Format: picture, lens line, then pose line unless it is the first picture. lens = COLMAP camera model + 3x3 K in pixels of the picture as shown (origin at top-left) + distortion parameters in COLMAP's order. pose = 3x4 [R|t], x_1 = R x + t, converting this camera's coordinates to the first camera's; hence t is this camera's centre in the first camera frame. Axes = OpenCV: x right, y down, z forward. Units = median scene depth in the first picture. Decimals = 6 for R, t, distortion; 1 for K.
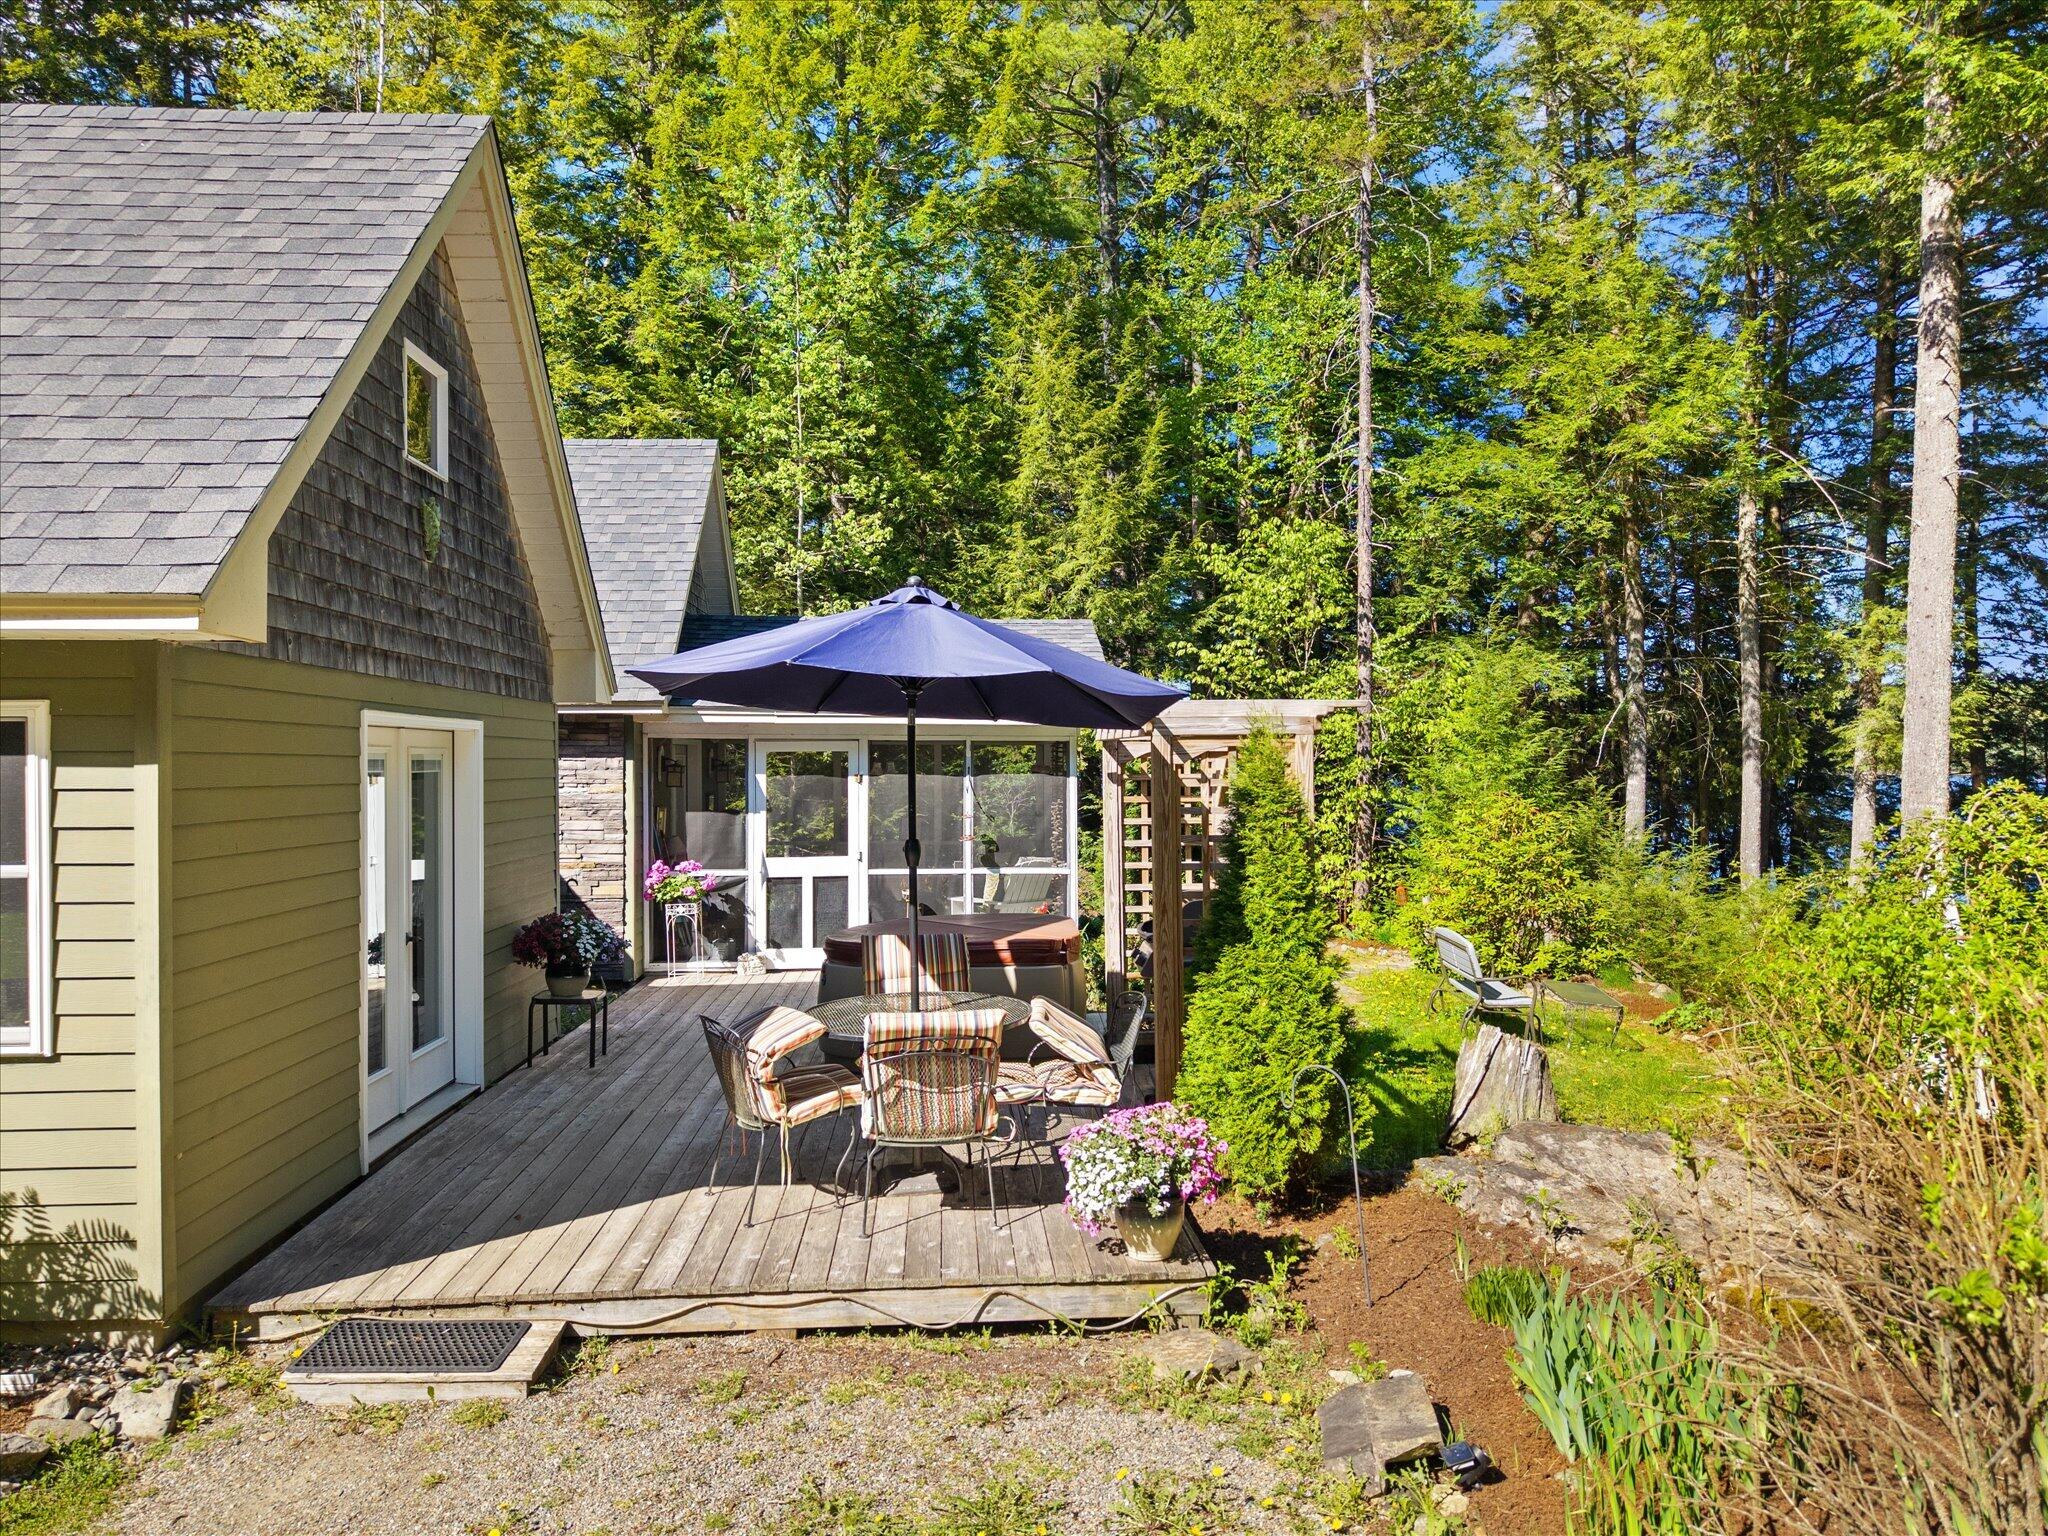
lens RADIAL K [[1423.2, 0, 1024.0], [0, 1423.2, 768.0], [0, 0, 1]] dist [0.007528, 0.001570]
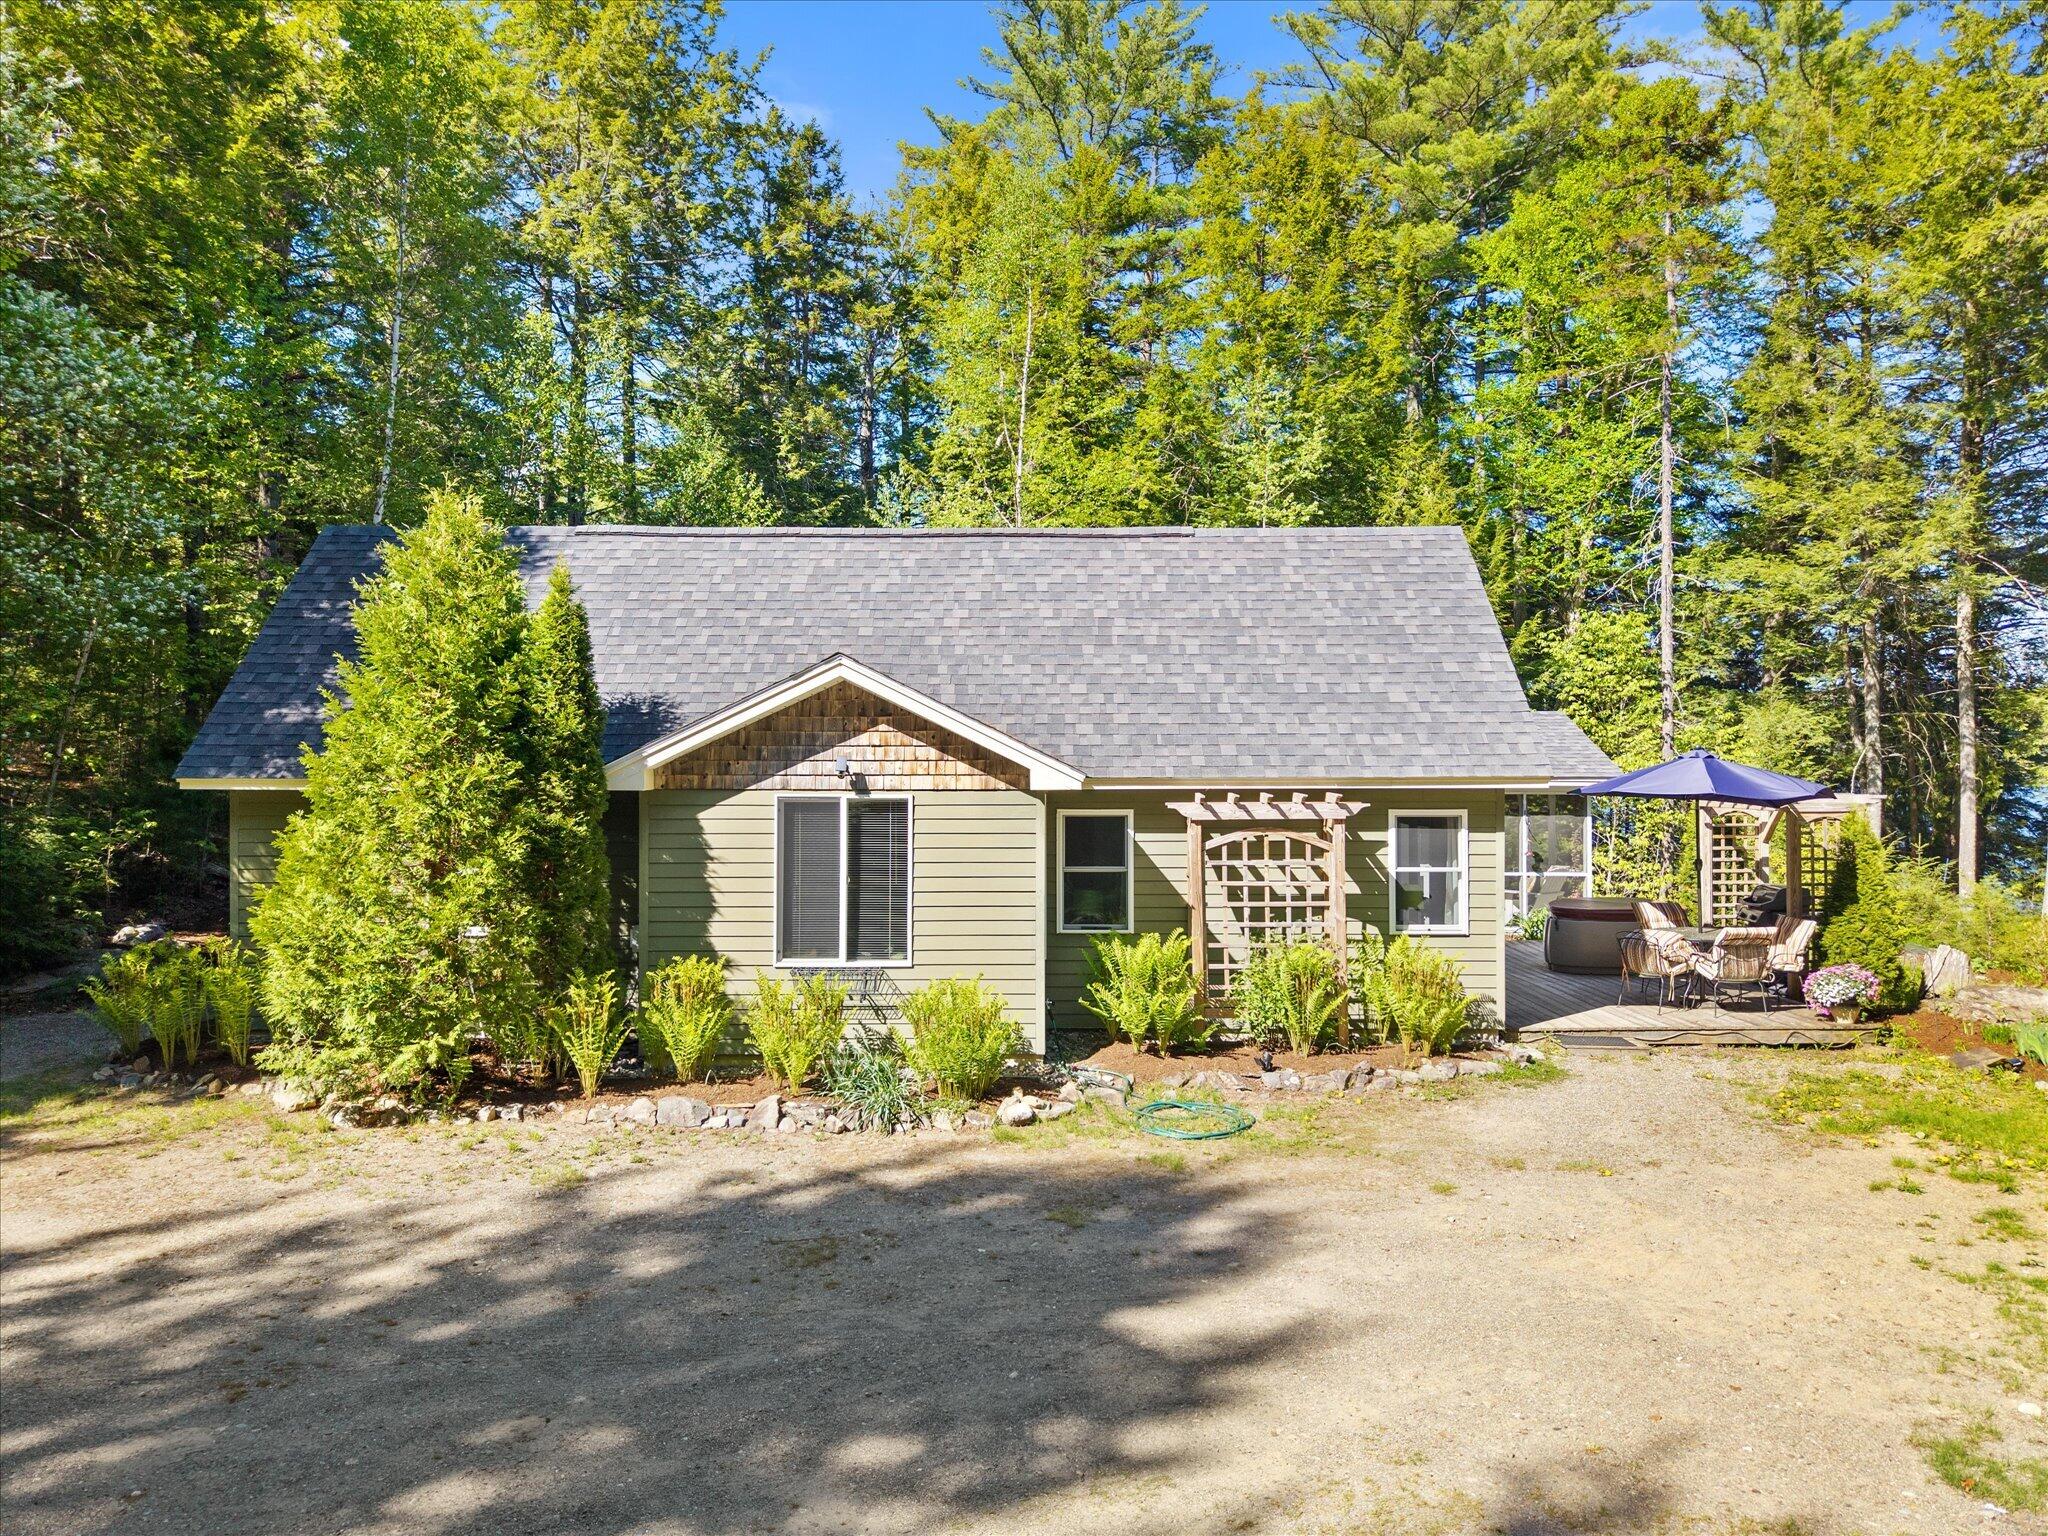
lens RADIAL K [[1398.5, 0, 1024.0], [0, 1398.5, 768.0], [0, 0, 1]] dist [-0.007630, -0.001931]
pose [[0.996873, 0.003467, -0.078949, -0.285246], [-0.003673, 0.999990, -0.002471, -0.025296], [0.078939, 0.002753, 0.996876, -0.388990]]
